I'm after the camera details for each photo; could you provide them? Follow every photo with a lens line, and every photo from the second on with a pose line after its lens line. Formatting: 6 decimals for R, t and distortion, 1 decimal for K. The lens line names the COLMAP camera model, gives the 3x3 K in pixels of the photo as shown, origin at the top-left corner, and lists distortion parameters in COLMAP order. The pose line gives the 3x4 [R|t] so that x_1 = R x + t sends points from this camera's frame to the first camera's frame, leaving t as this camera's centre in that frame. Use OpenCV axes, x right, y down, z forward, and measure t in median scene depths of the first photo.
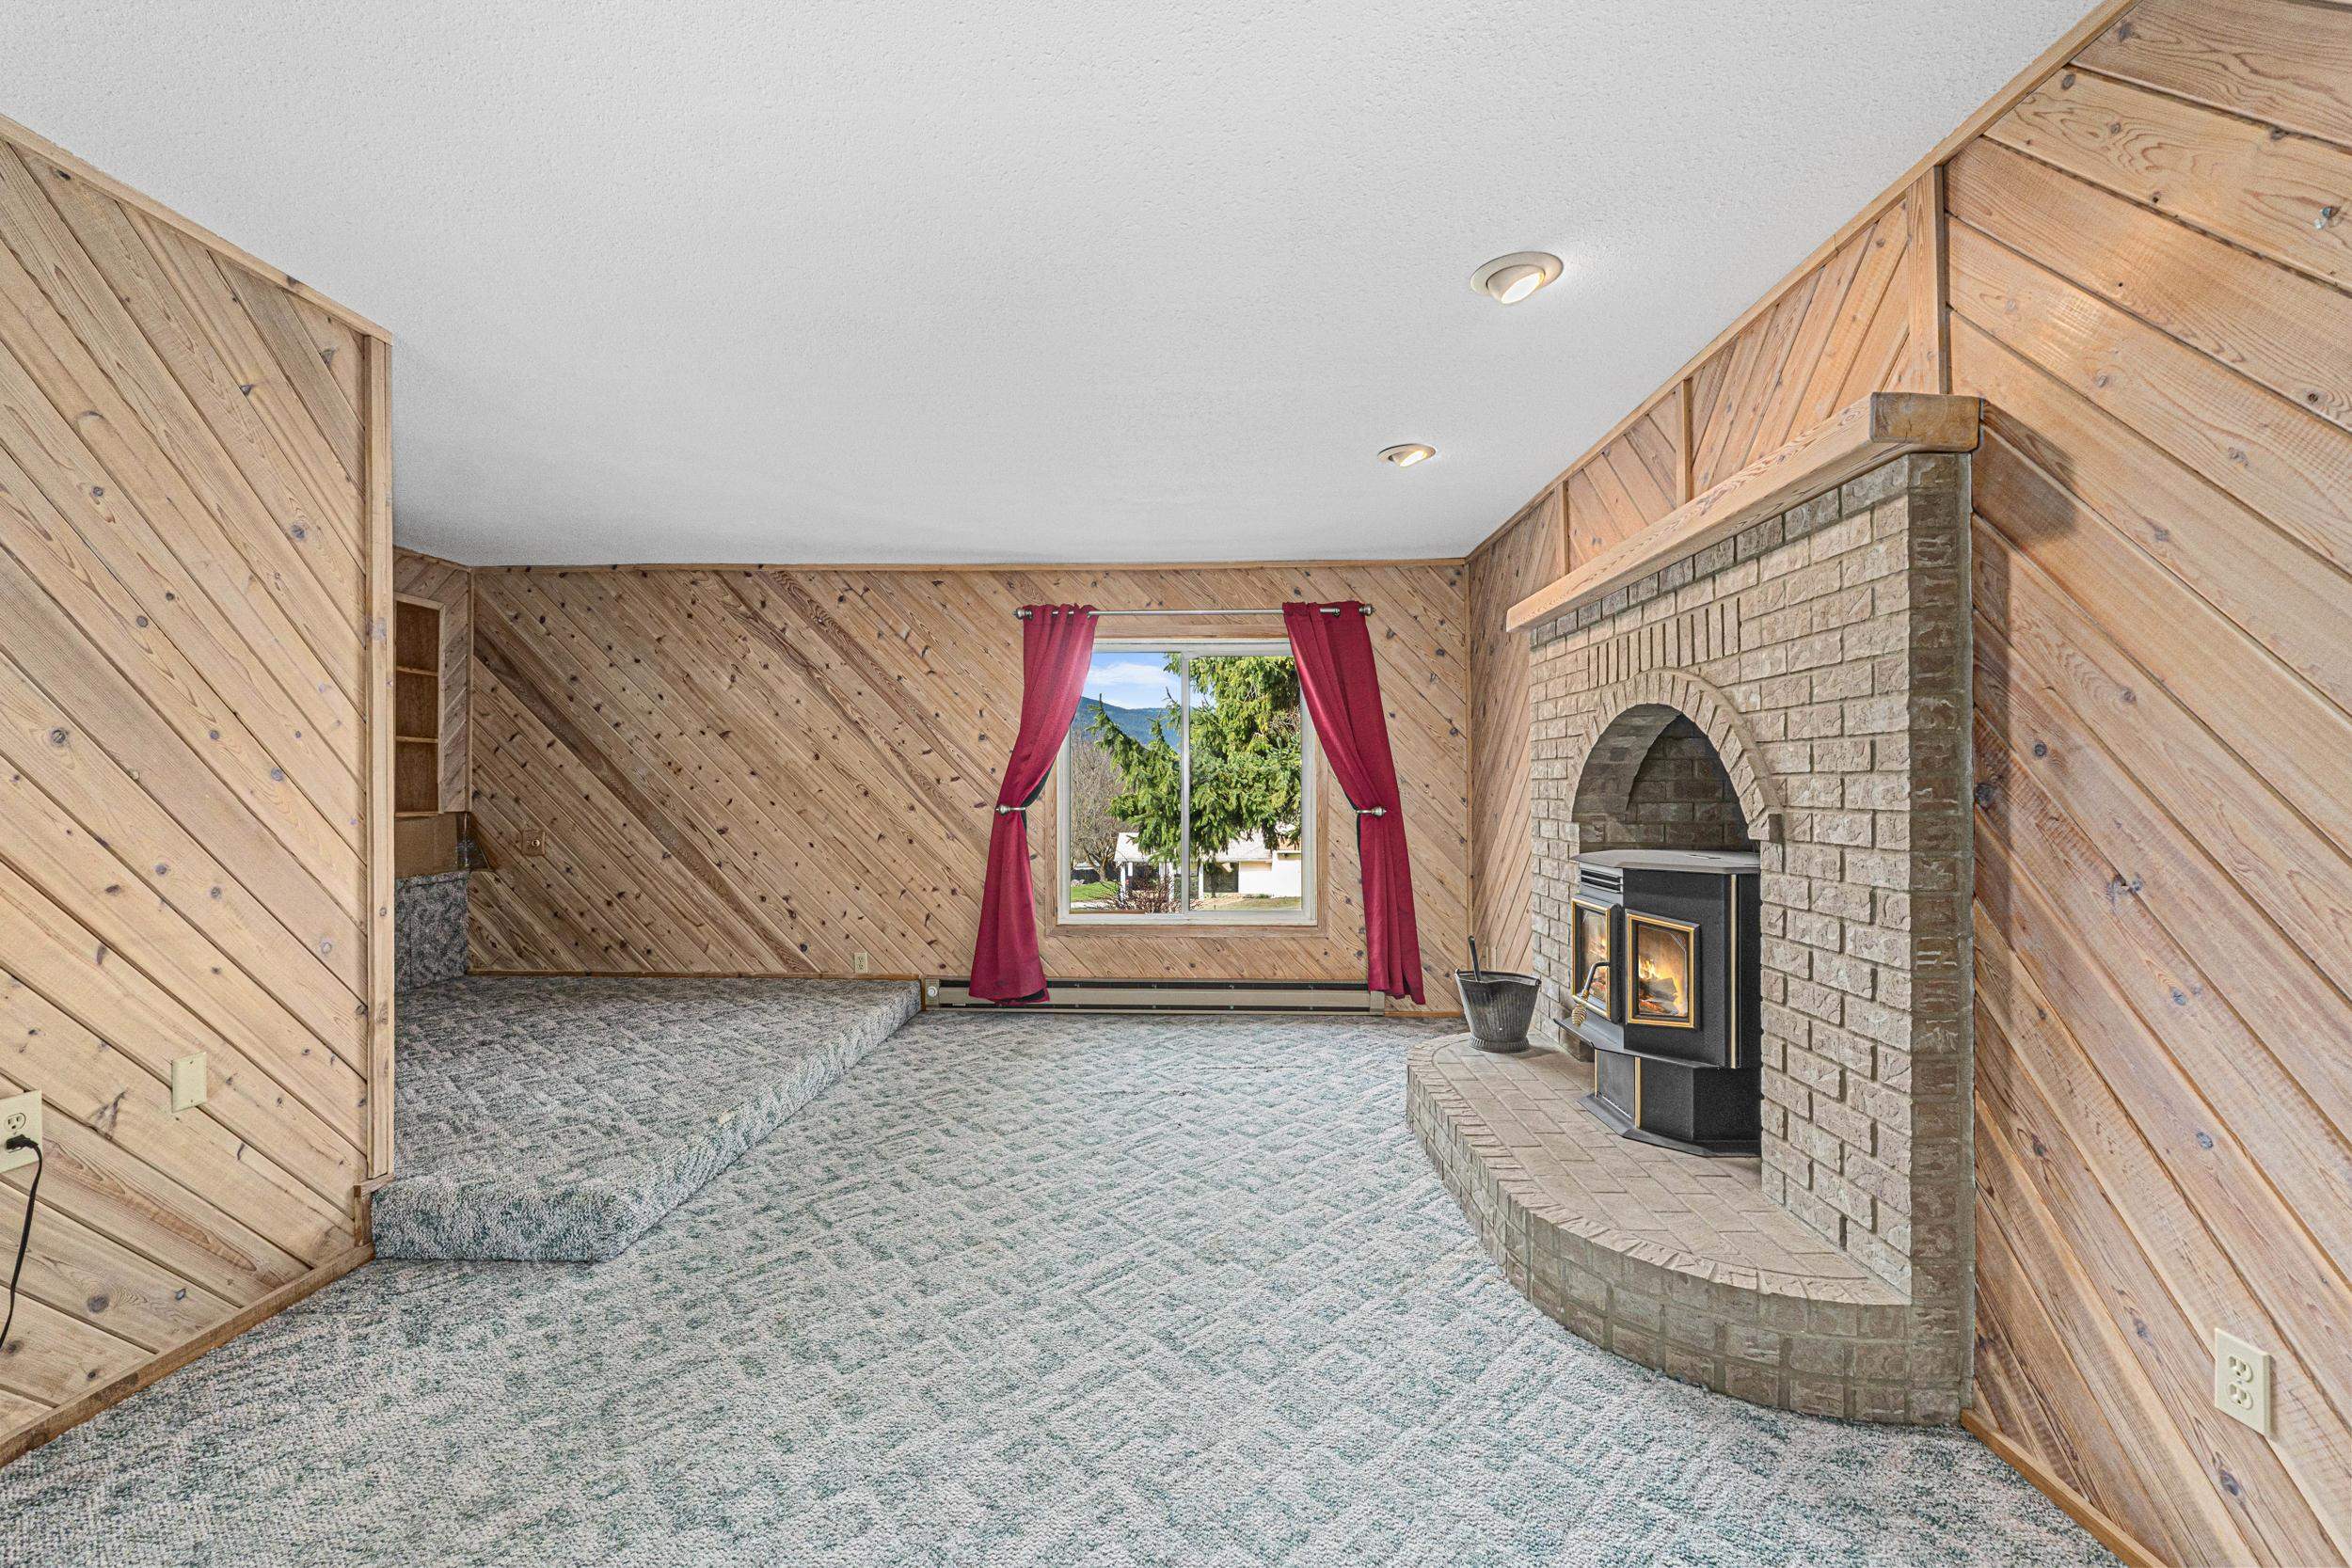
lens RADIAL K [[982.5, 0, 1164.1], [0, 982.5, 786.1], [0, 0, 1]] dist [-0.005814, -0.000230]
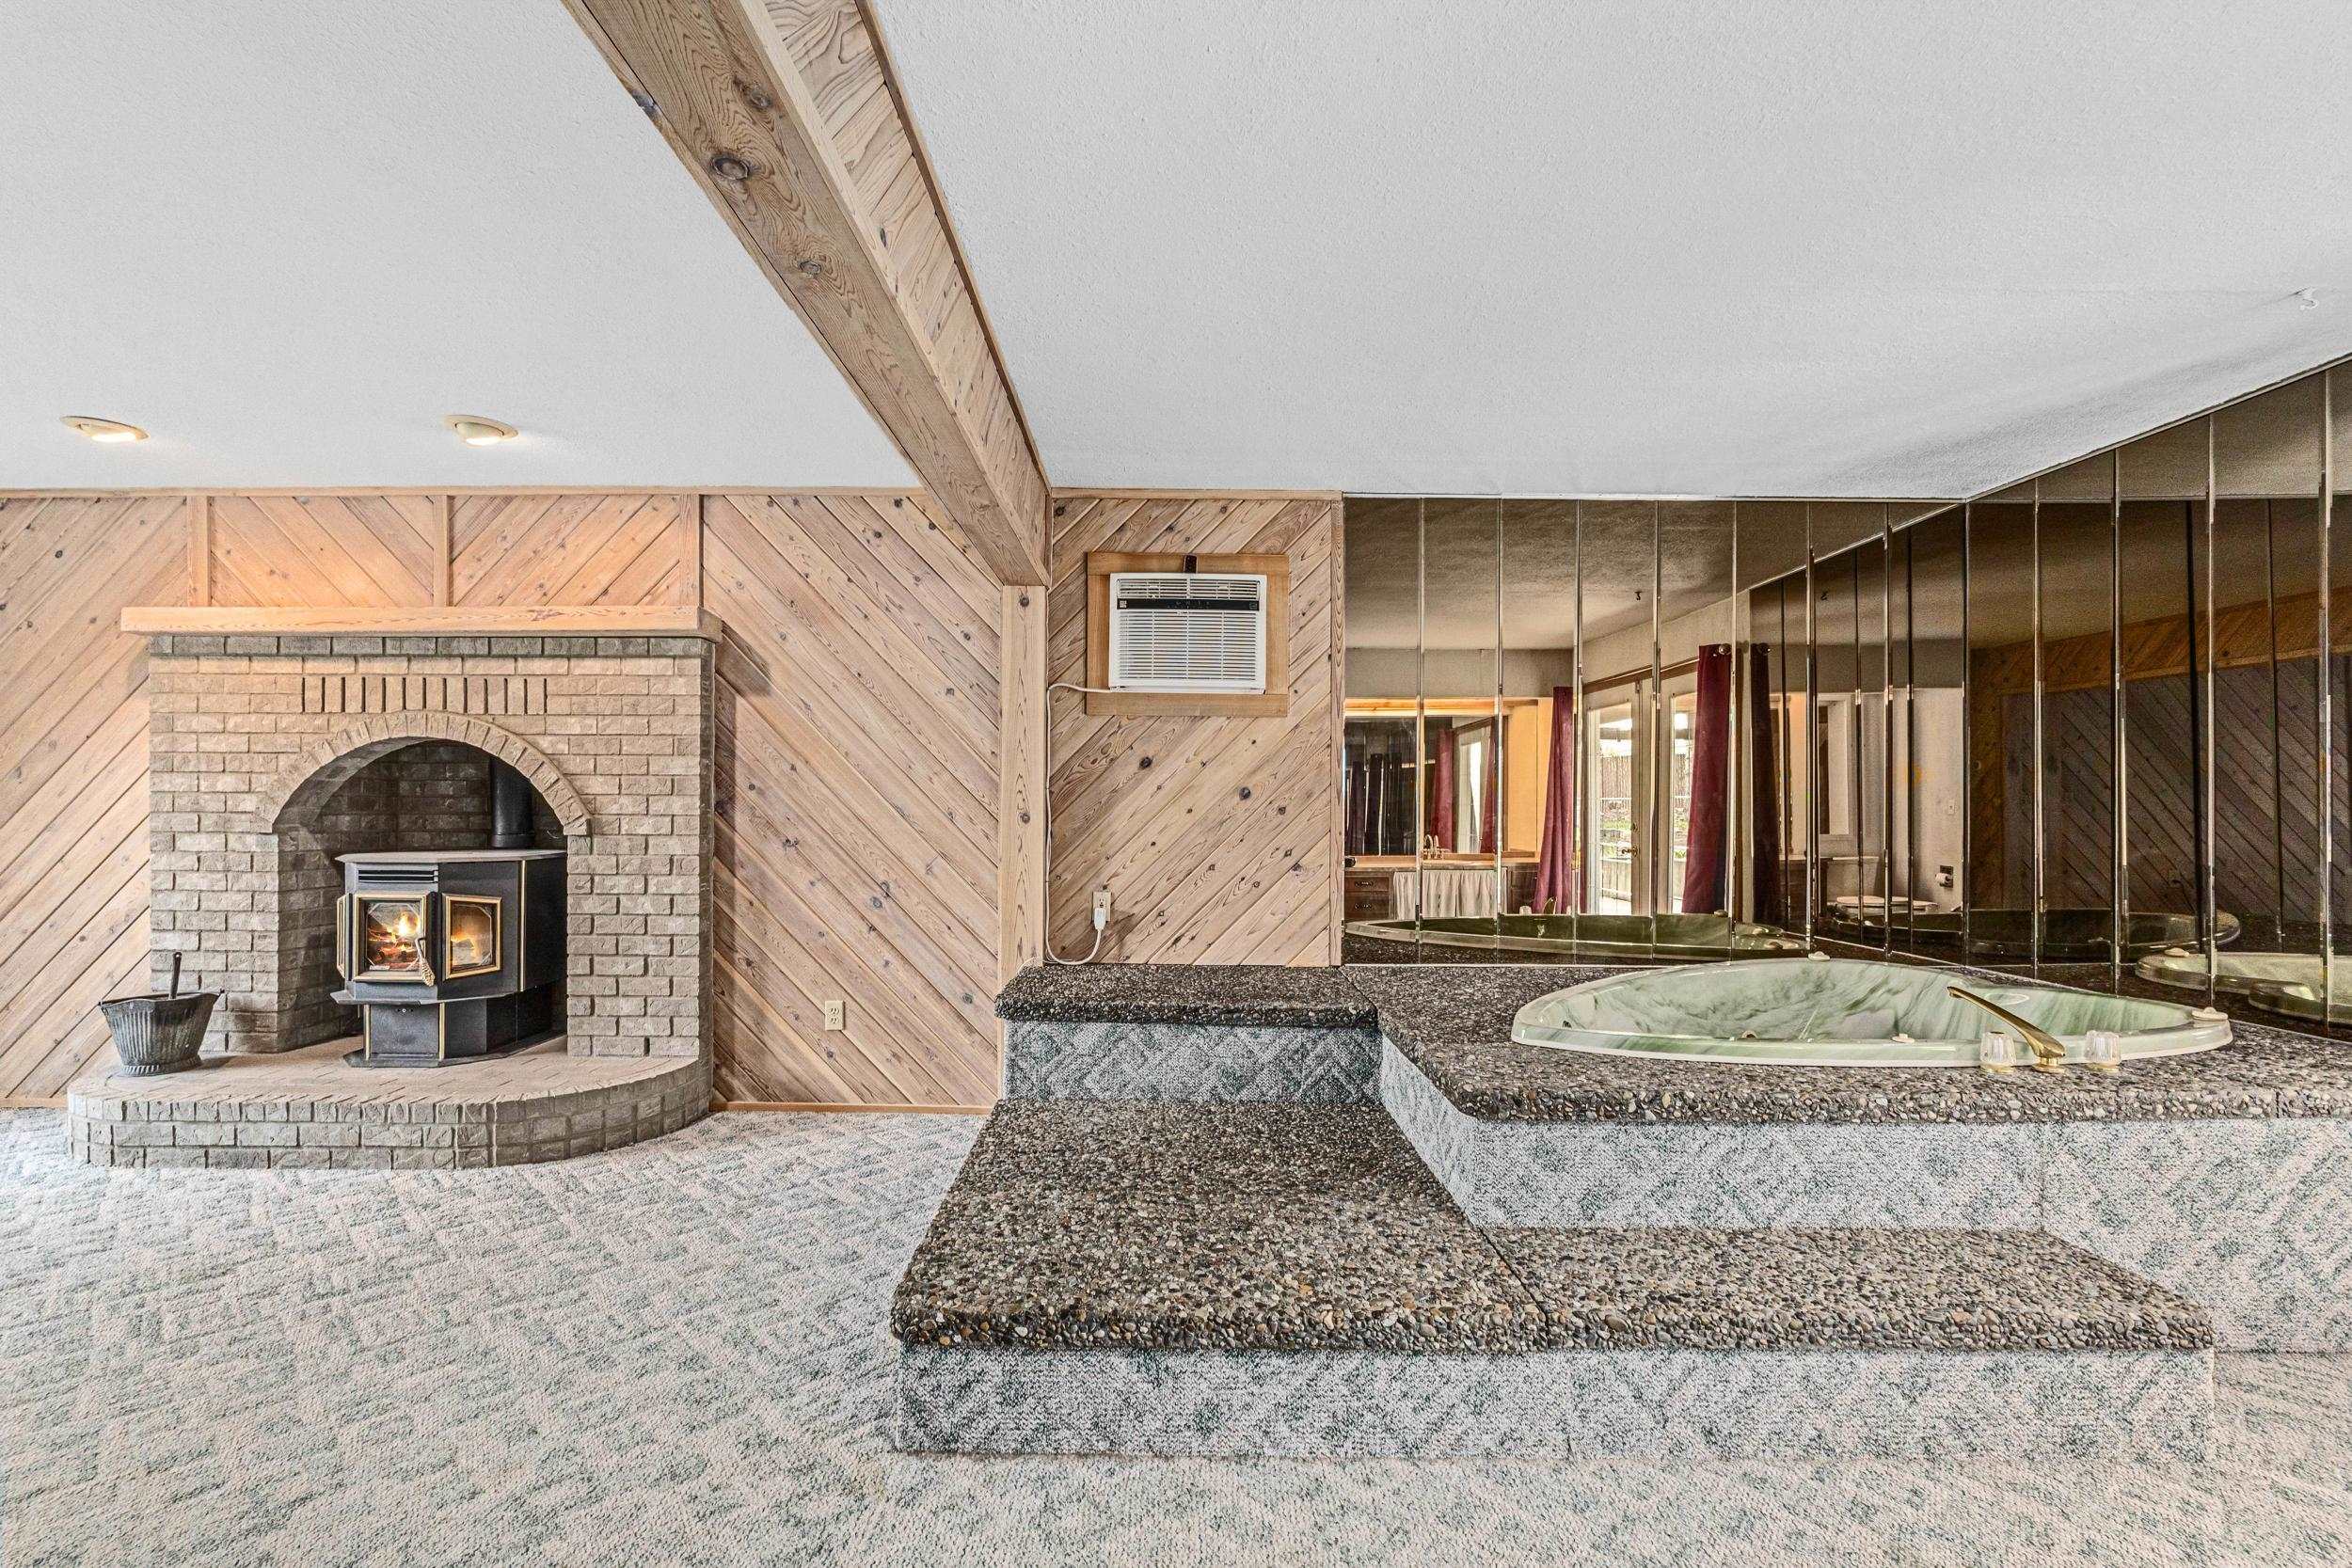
lens RADIAL K [[1011.1, 0, 1170.0], [0, 1011.1, 804.6], [0, 0, 1]] dist [-0.004013, -0.000290]
pose [[-0.032603, 0.005260, 0.999455, -0.924939], [-0.007220, 0.999959, -0.005498, 0.005718], [-0.999442, -0.007395, -0.032564, 0.066584]]
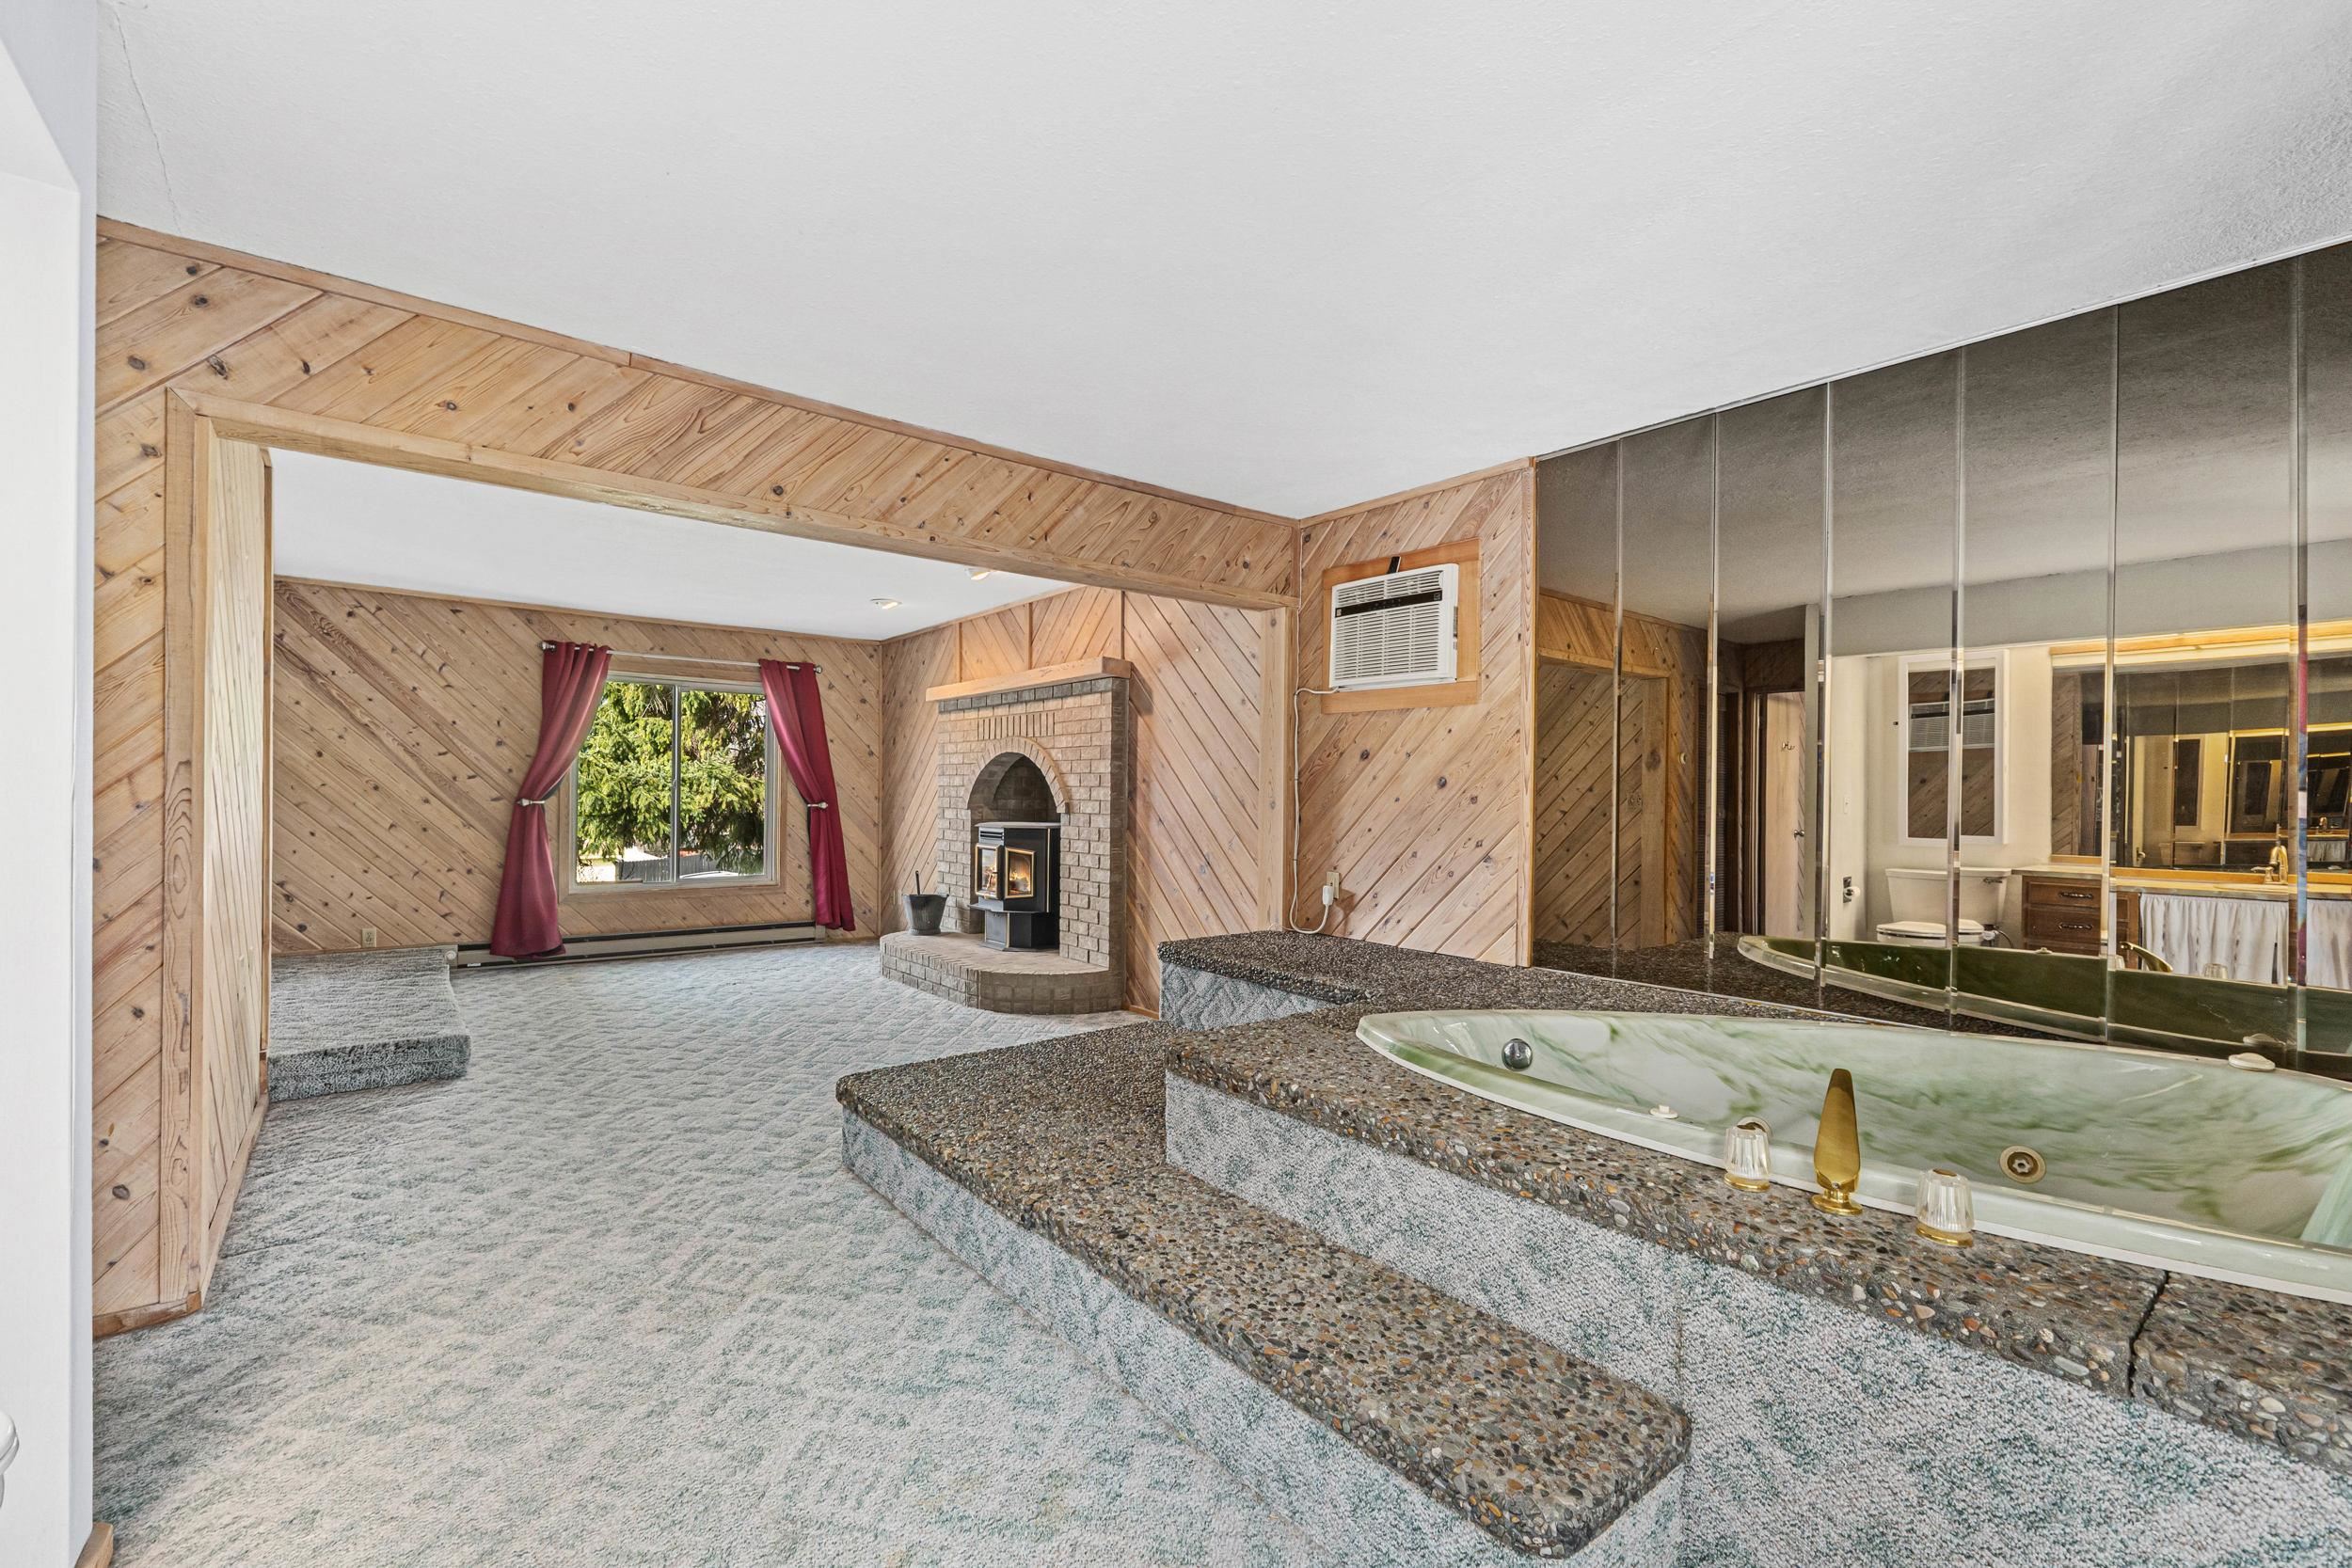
lens RADIAL K [[988.3, 0, 1170.6], [0, 988.3, 795.2], [0, 0, 1]] dist [-0.002492, -0.000731]
pose [[0.753369, 0.010078, 0.657520, -0.707401], [-0.014219, 0.999898, 0.000965, 0.003007], [-0.657444, -0.010076, 0.753436, -0.909299]]
